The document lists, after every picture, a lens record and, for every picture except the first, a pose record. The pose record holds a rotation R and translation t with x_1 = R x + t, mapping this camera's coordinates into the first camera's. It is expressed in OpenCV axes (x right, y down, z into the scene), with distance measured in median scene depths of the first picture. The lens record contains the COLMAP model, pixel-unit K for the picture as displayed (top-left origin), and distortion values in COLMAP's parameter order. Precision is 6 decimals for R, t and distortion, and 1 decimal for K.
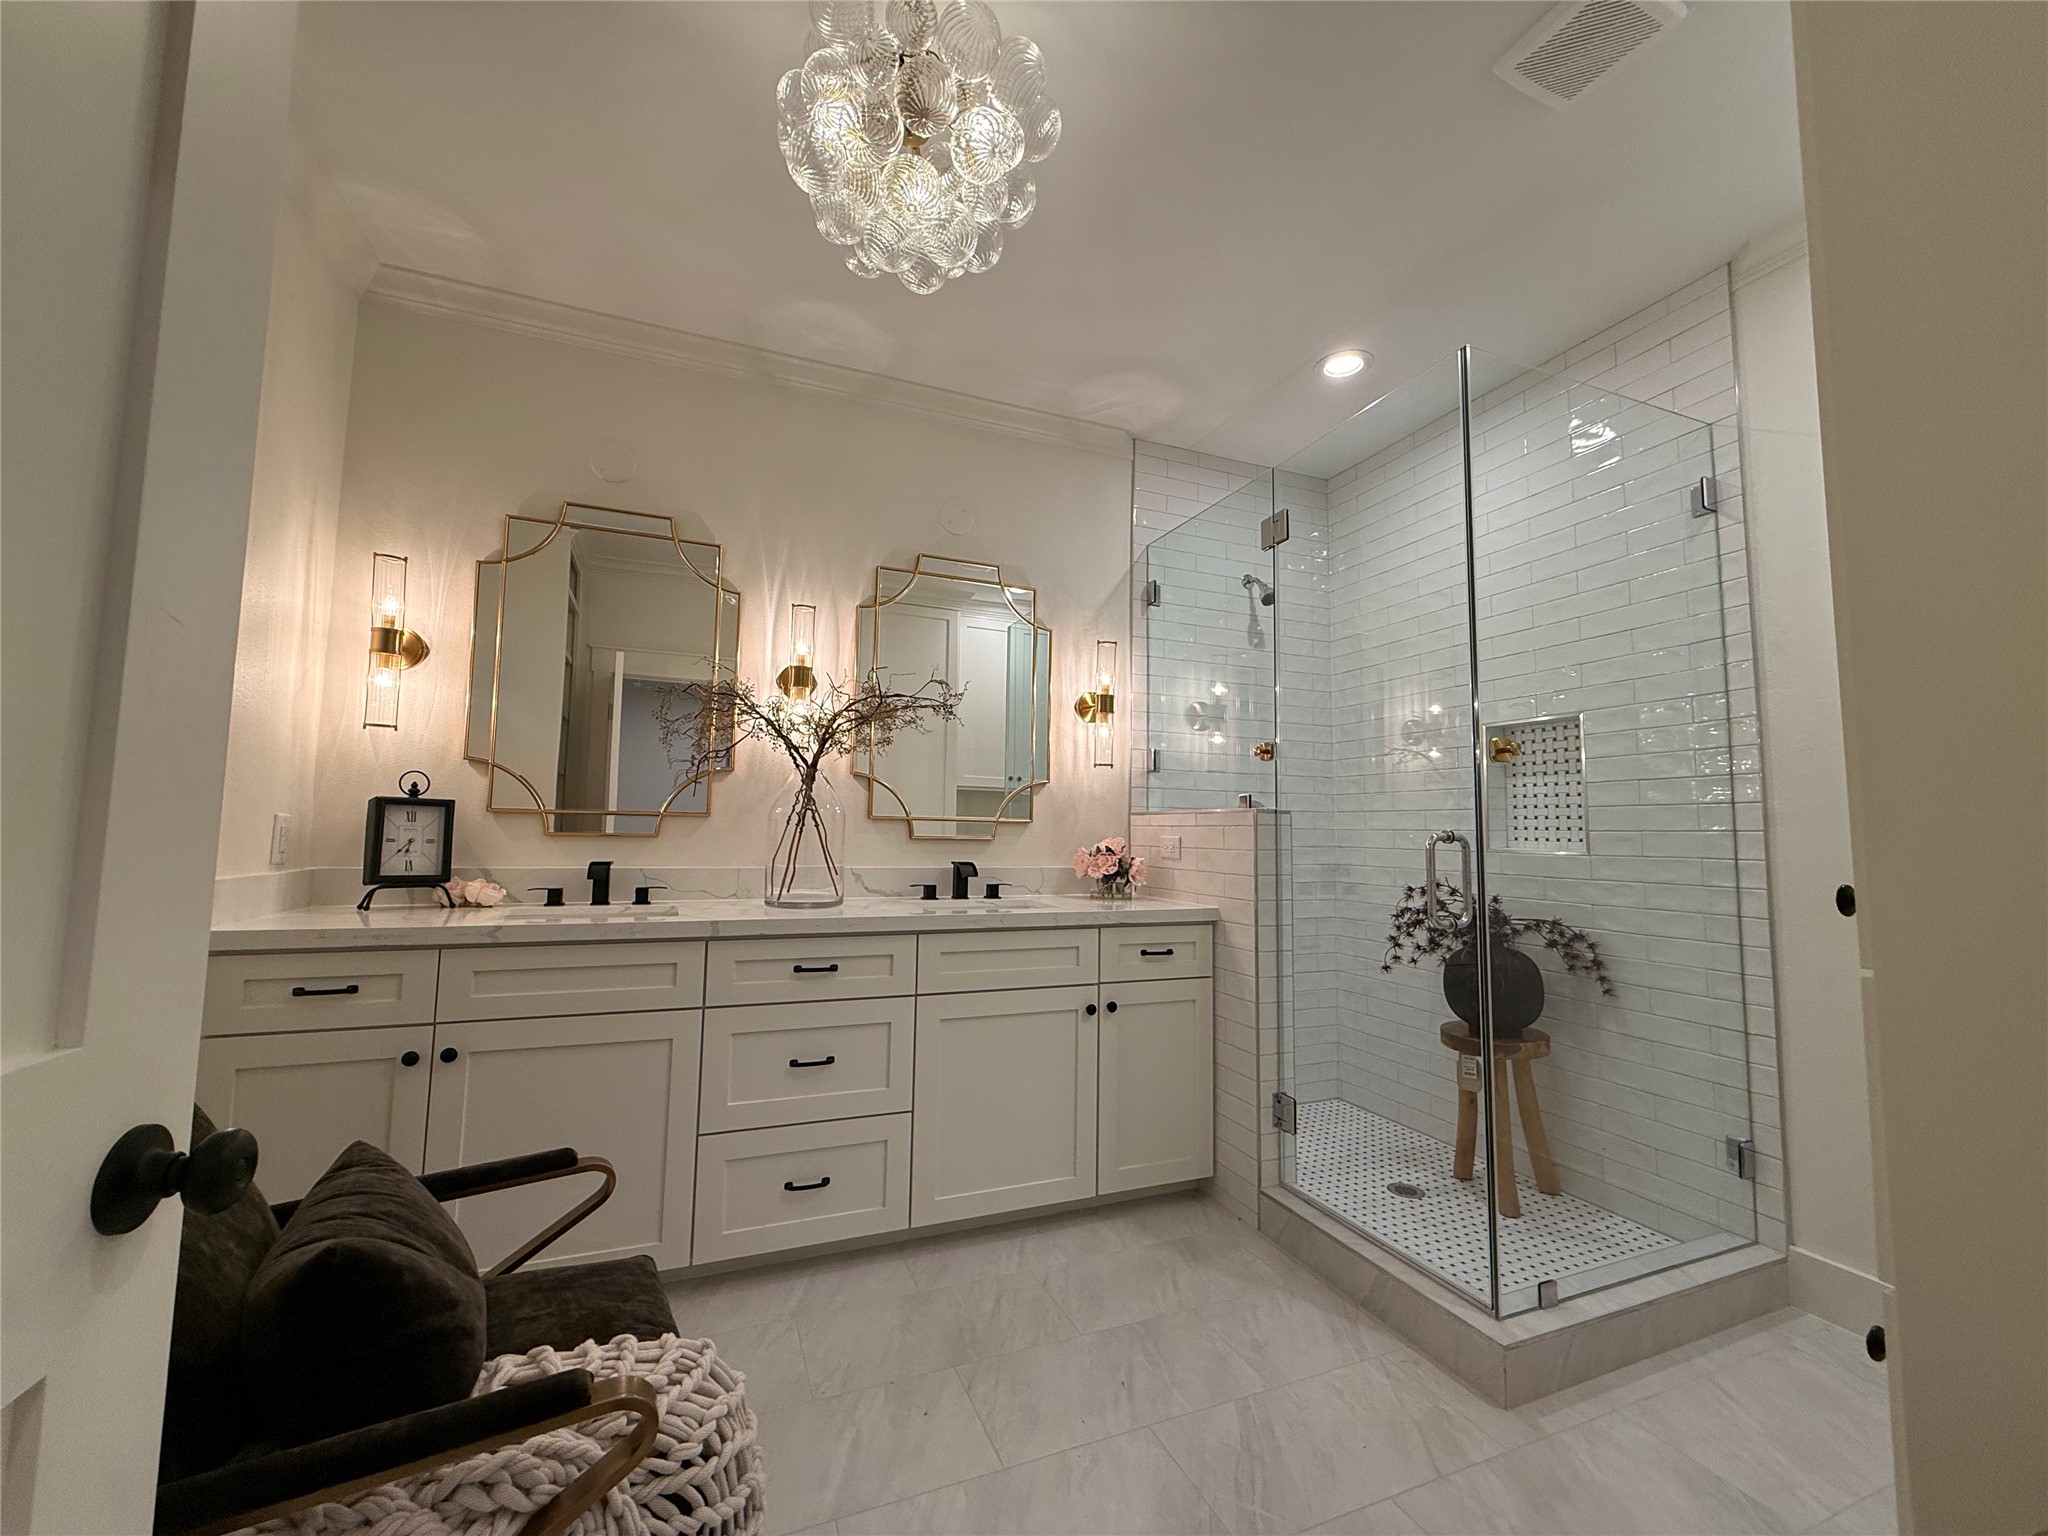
lens RADIAL K [[860.1, 0, 1005.7], [0, 860.1, 767.3], [0, 0, 1]] dist [-0.000422, -0.000331]
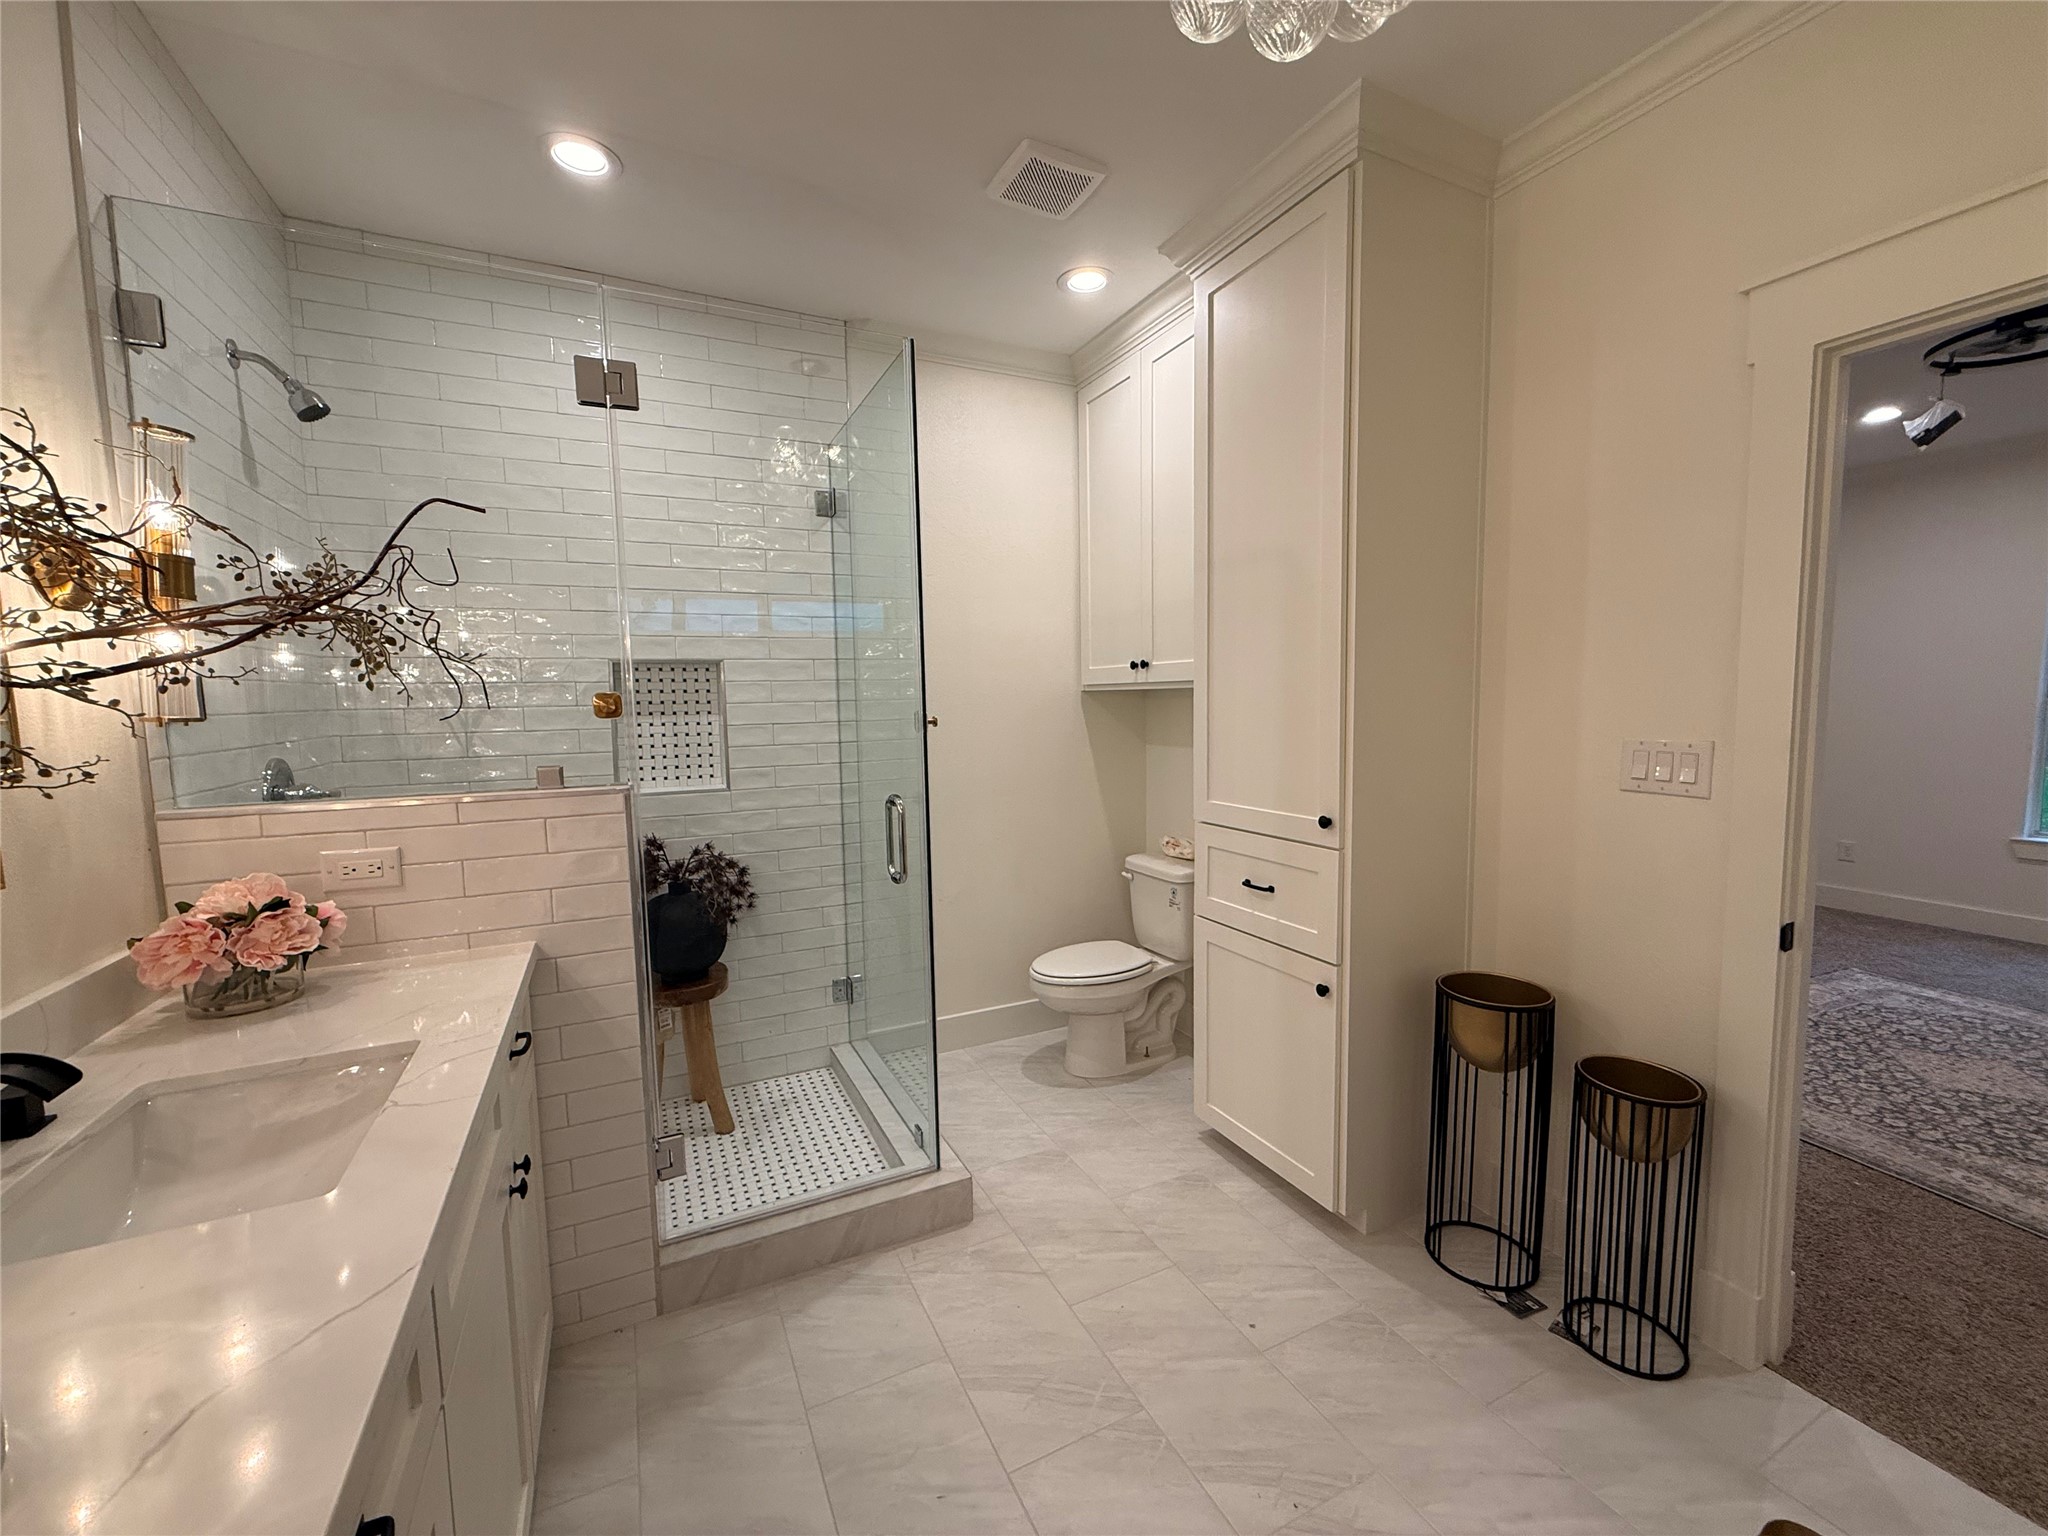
lens RADIAL K [[860.1, 0, 1005.2], [0, 860.1, 763.8], [0, 0, 1]] dist [-0.000422, -0.000331]
pose [[-0.125250, -0.104510, 0.986605, -0.480521], [-0.071056, 0.992828, 0.096148, -0.067439], [-0.989577, -0.058061, -0.131778, 0.826417]]
